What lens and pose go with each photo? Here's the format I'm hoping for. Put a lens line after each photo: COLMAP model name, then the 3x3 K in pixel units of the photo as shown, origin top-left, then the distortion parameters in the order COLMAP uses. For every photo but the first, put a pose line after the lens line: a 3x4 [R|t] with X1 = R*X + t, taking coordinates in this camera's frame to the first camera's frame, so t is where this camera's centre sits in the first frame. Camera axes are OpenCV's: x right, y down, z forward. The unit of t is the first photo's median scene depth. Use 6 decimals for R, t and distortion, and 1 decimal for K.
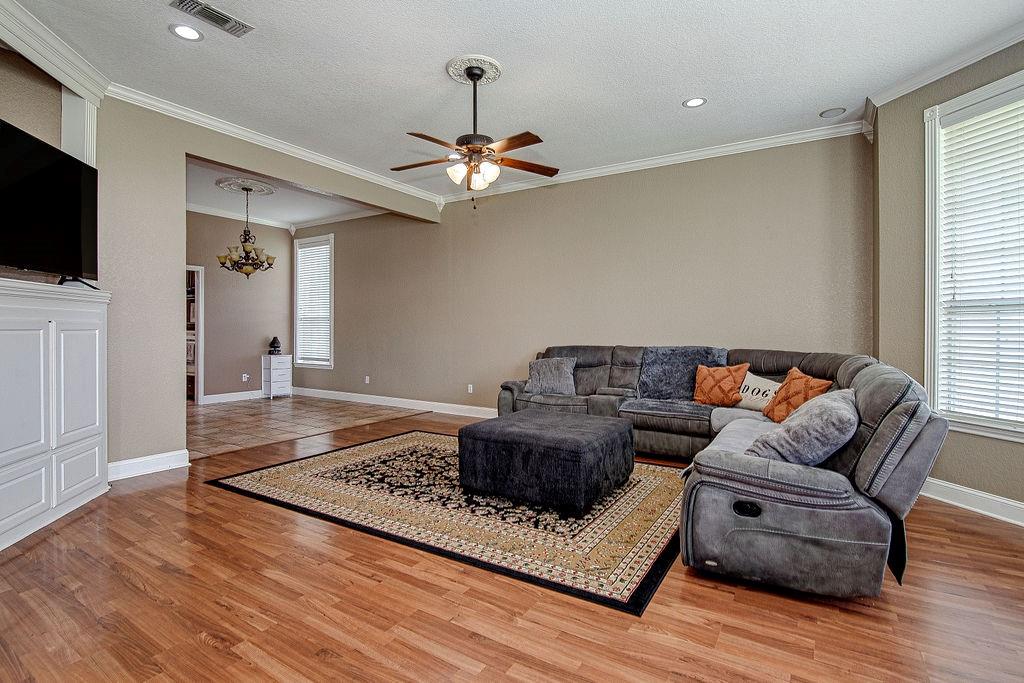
lens RADIAL K [[498.2, 0, 513.4], [0, 498.2, 326.8], [0, 0, 1]] dist [0.005649, -0.001070]
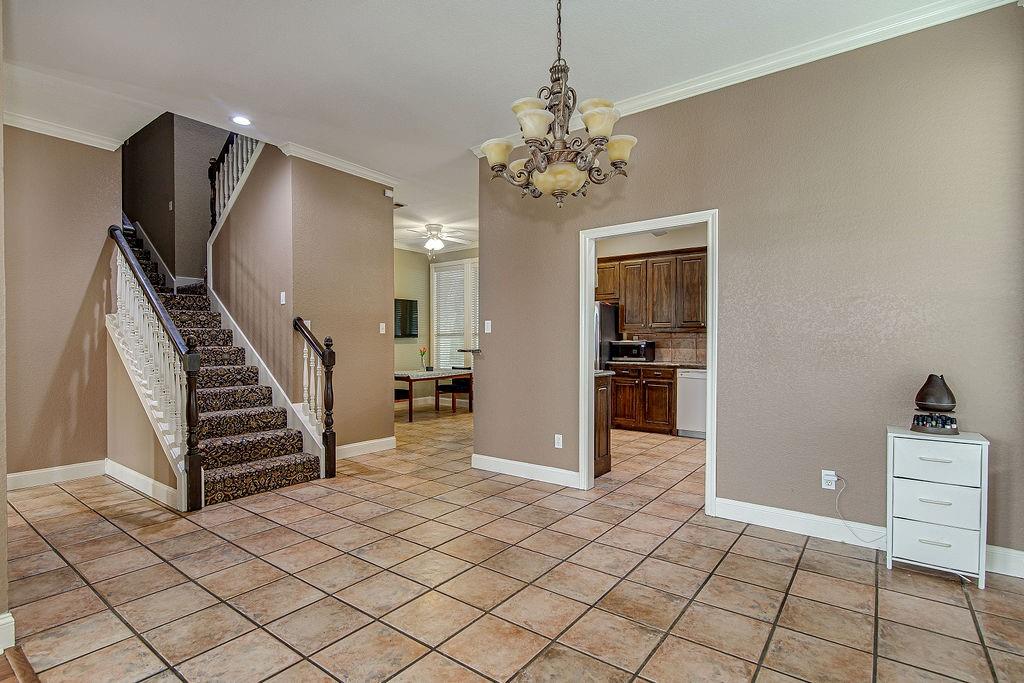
lens RADIAL K [[498.2, 0, 487.2], [0, 498.2, 354.9], [0, 0, 1]] dist [0.005649, -0.001070]
pose [[-0.103471, 0.021779, -0.994394, -0.184218], [0.003325, 0.999762, 0.021550, -0.000028], [0.994627, -0.001077, -0.103518, 0.998398]]
